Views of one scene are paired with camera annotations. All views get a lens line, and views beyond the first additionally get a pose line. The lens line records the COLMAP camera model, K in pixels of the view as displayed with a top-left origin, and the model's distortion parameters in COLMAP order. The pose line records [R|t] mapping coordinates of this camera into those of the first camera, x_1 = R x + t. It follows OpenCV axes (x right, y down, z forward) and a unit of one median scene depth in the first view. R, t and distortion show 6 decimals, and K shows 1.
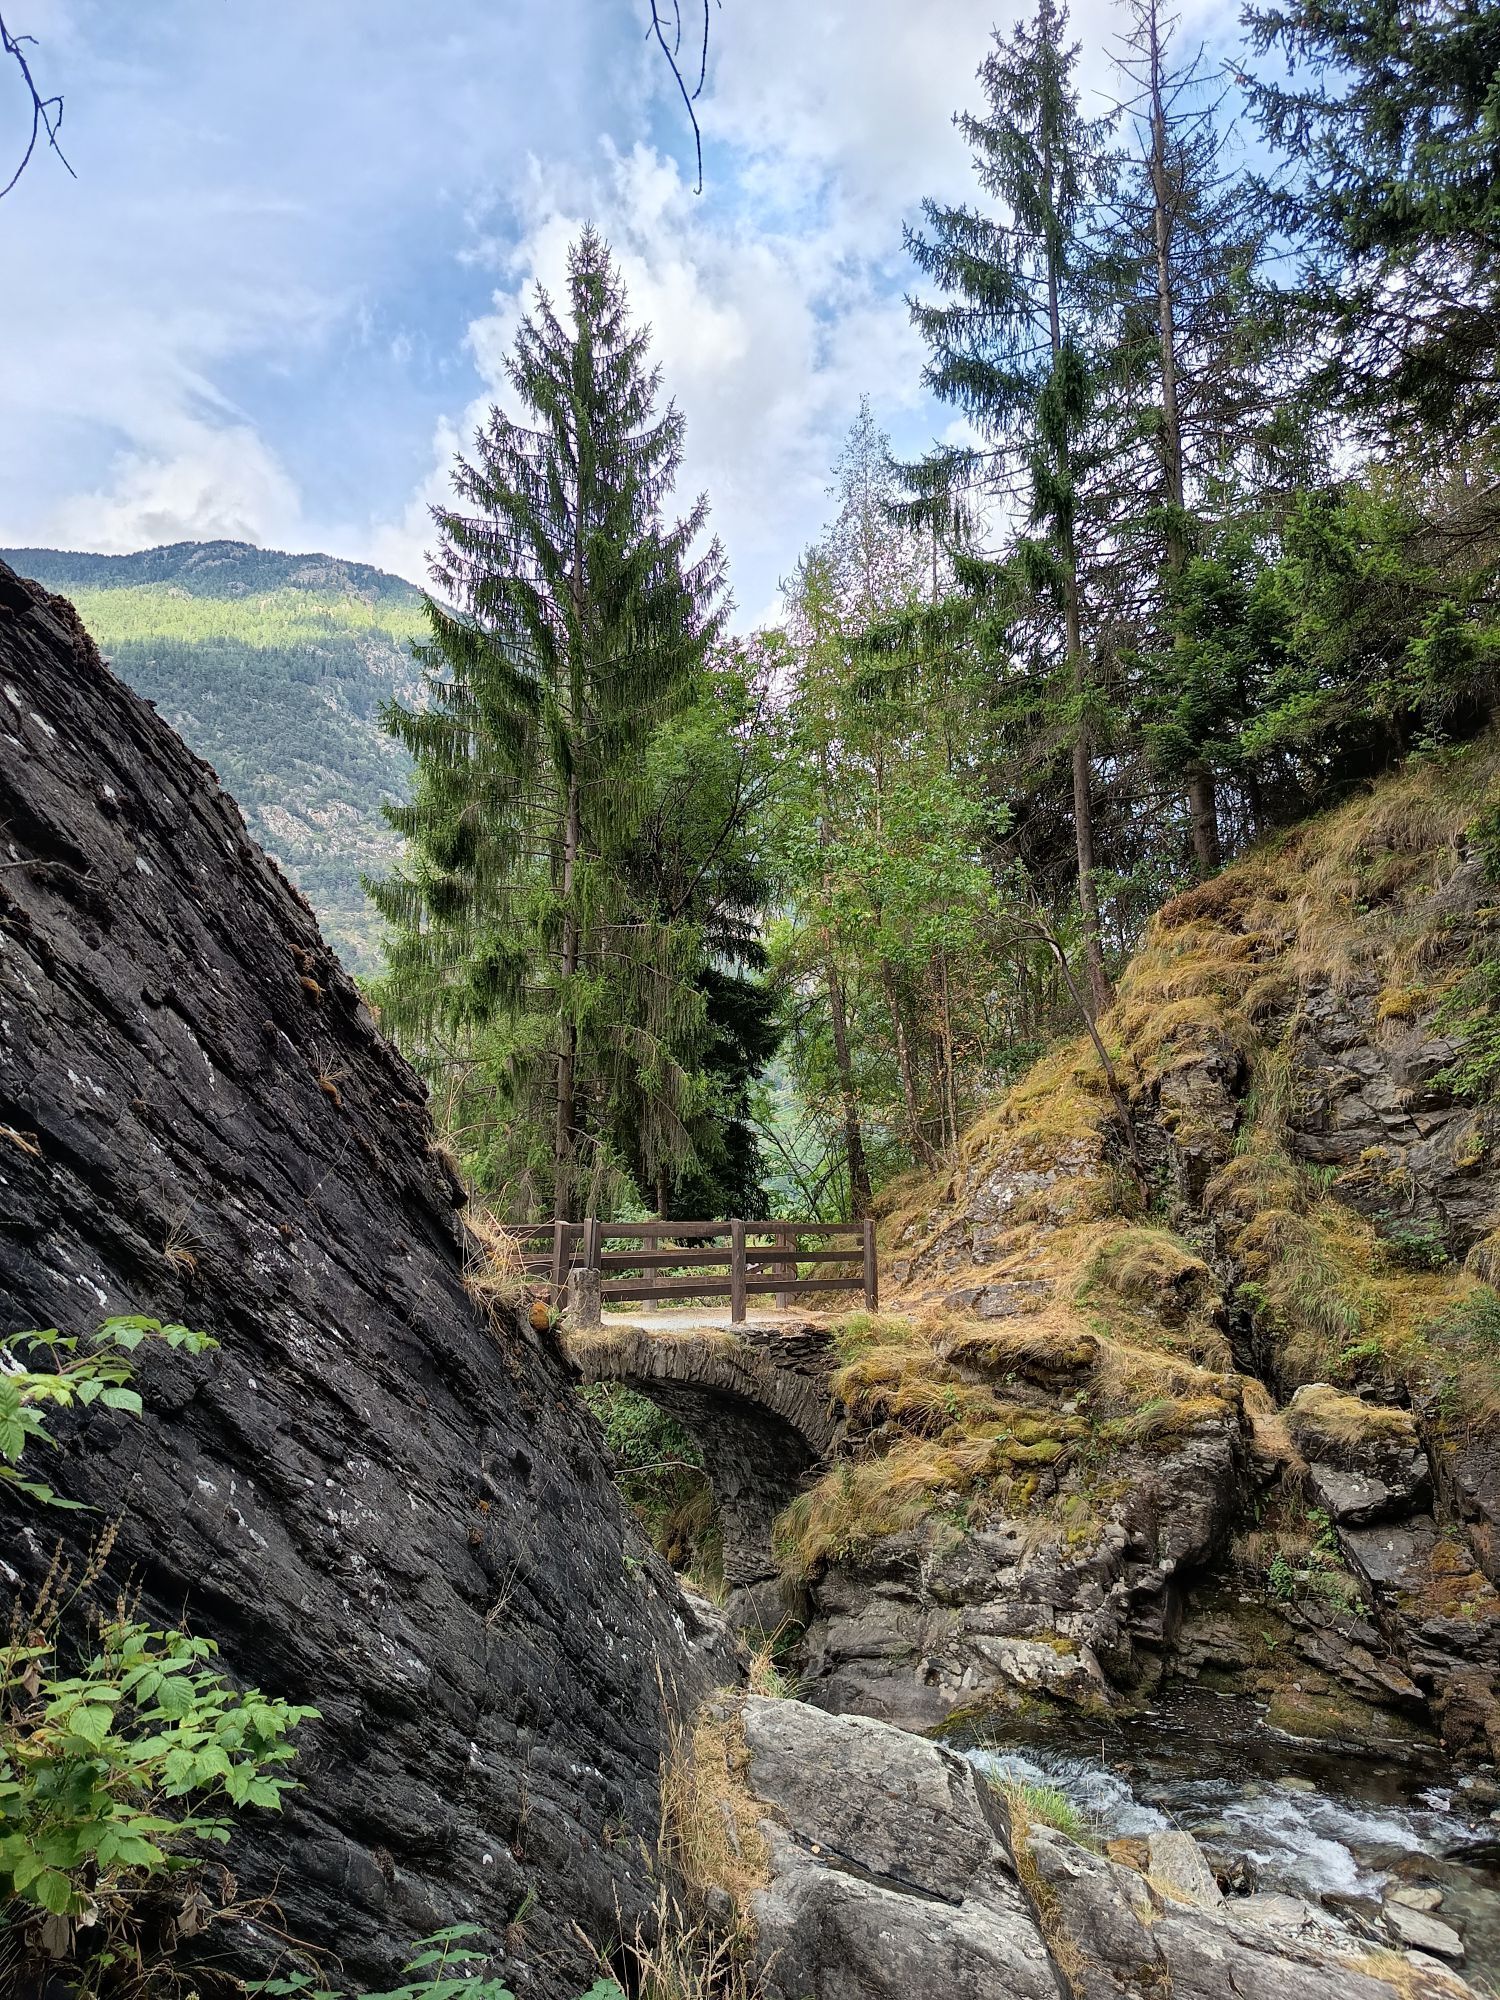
lens RADIAL K [[1392.3, 0, 782.0], [0, 1392.3, 1007.3], [0, 0, 1]] dist [0.070677, -0.130051]
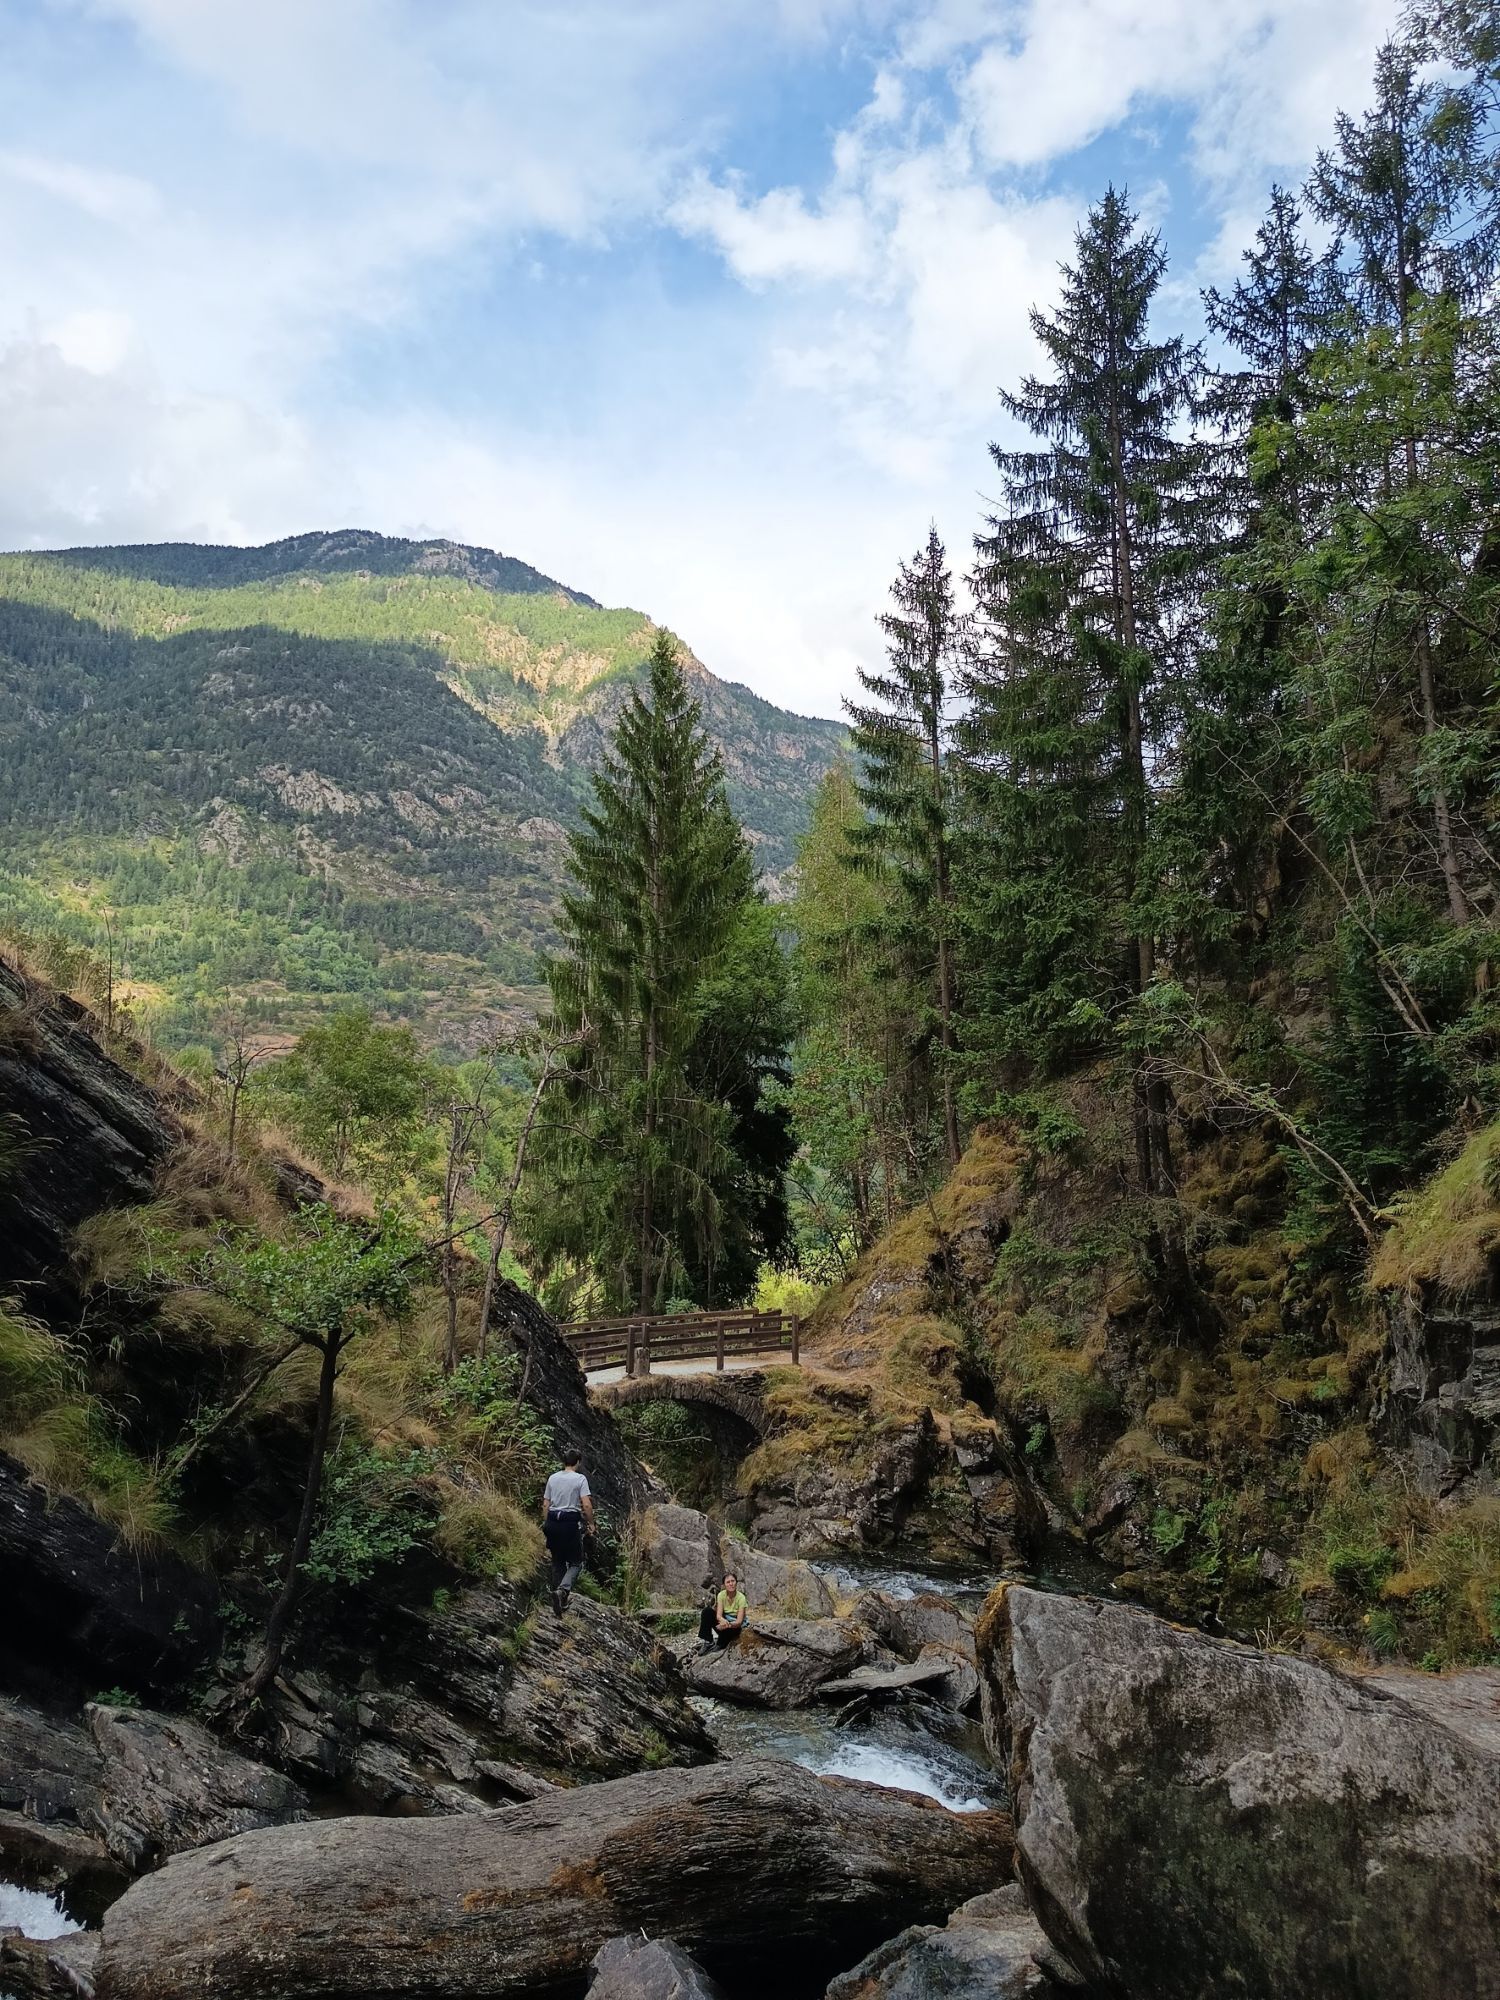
lens RADIAL K [[1372.7, 0, 766.8], [0, 1372.7, 1001.8], [0, 0, 1]] dist [0.076986, -0.096762]
pose [[0.995743, -0.006828, -0.091922, 0.248126], [0.008098, 0.999877, 0.013455, -0.371761], [0.091819, -0.014142, 0.995675, -1.088010]]
